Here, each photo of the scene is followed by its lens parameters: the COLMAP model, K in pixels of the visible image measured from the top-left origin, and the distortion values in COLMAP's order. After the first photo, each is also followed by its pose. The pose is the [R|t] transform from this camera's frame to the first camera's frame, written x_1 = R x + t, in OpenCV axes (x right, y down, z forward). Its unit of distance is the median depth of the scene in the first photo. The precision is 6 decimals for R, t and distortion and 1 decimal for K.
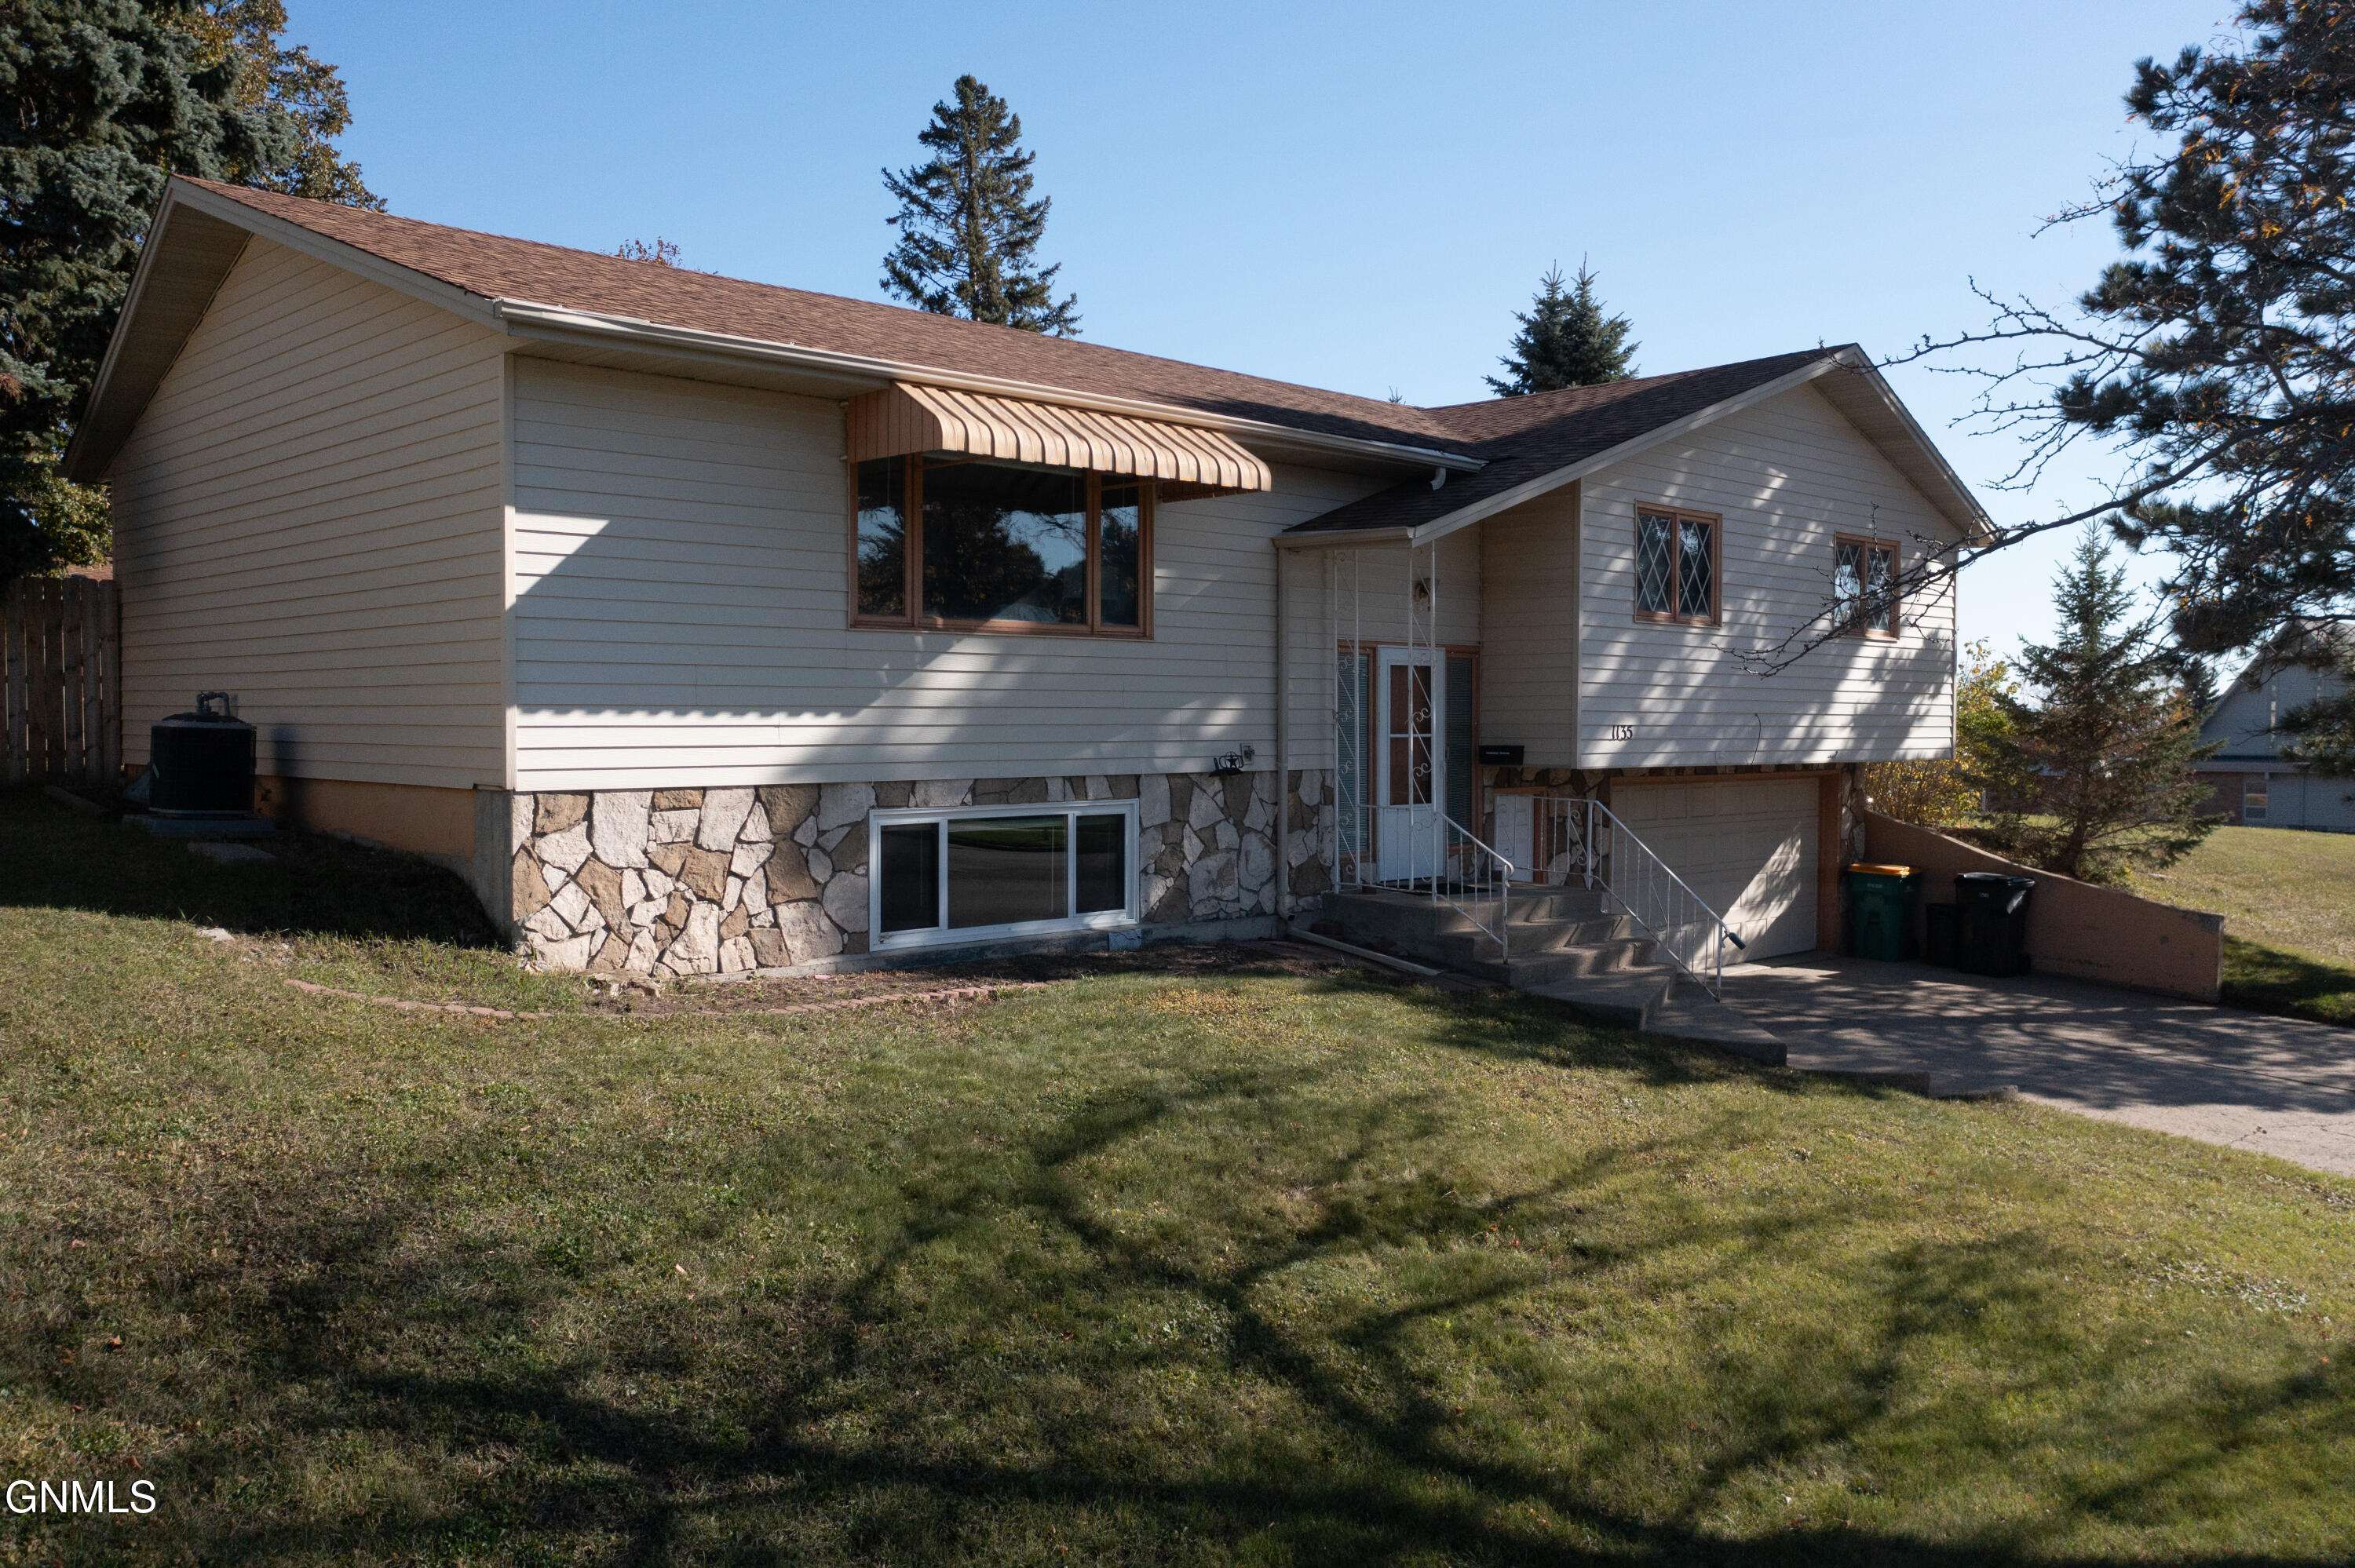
lens RADIAL K [[1862.0, 0, 1177.5], [0, 1862.0, 784.0], [0, 0, 1]] dist [-0.003079, 0.000032]
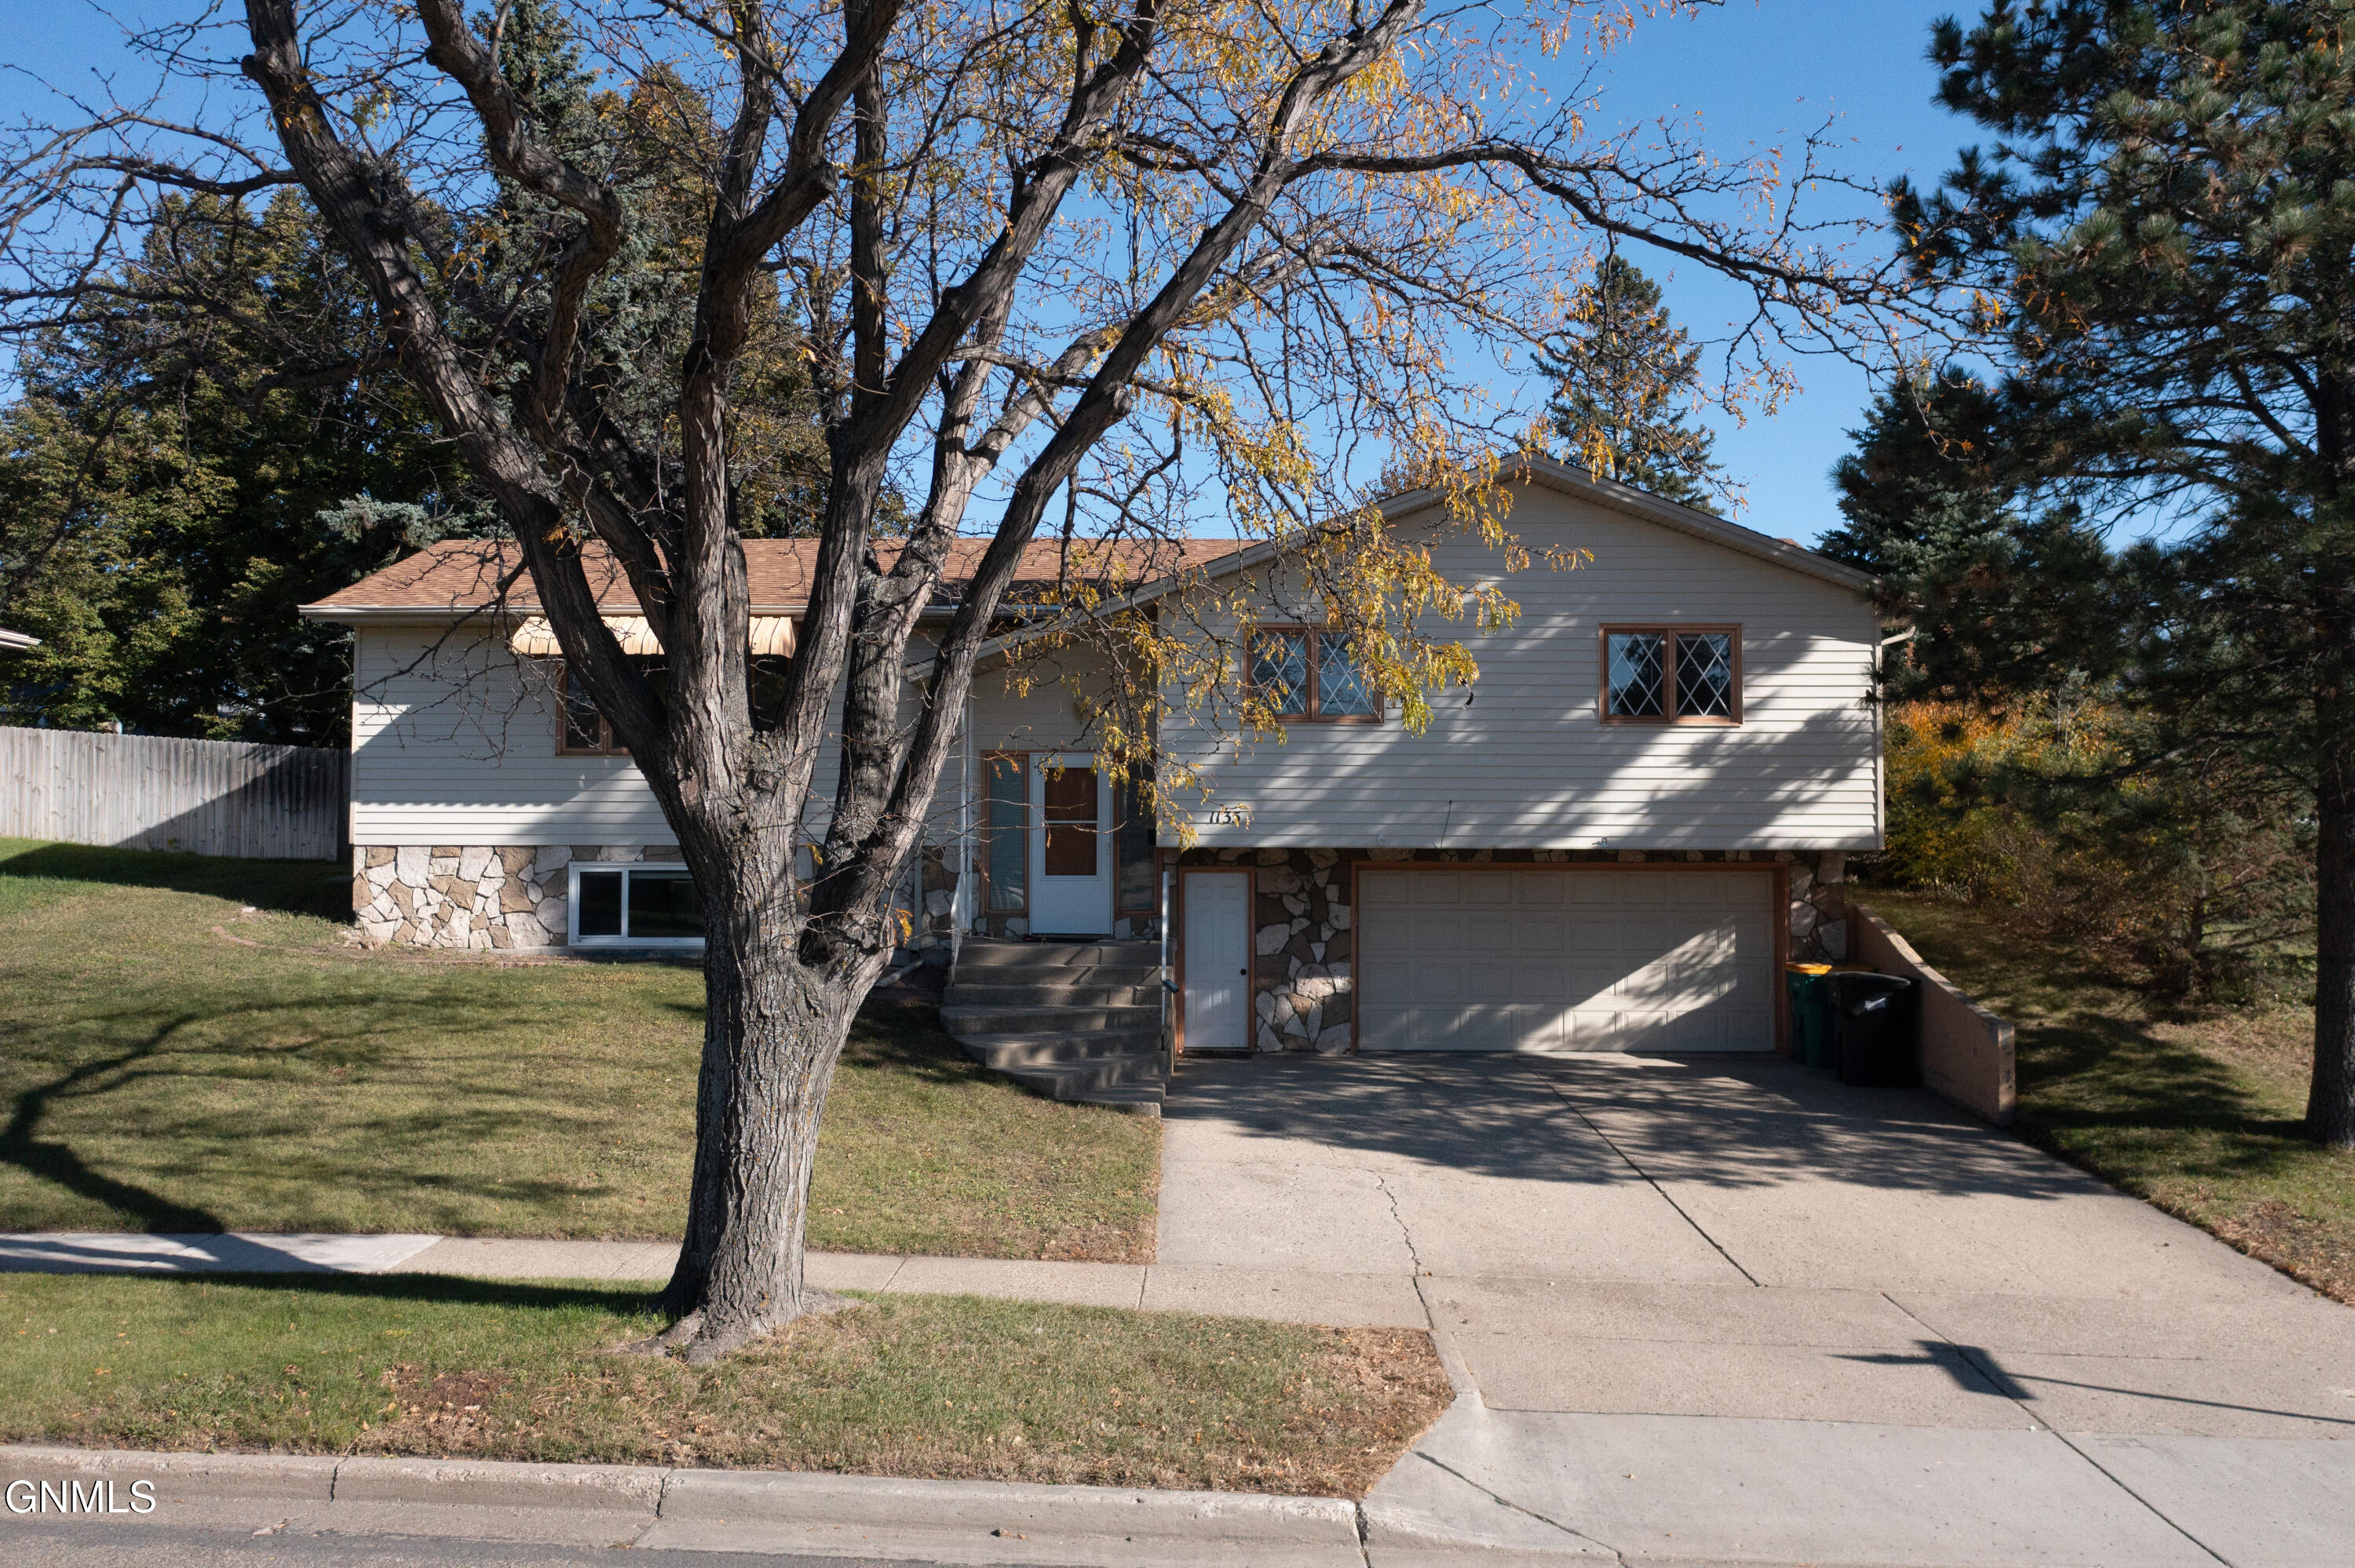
lens RADIAL K [[1886.6, 0, 1177.5], [0, 1886.6, 784.0], [0, 0, 1]] dist [-0.004379, -0.002007]
pose [[0.709601, -0.025226, -0.704152, 1.515351], [-0.024503, 0.997871, -0.060441, 0.035393], [0.704178, 0.060143, 0.707472, 0.175588]]
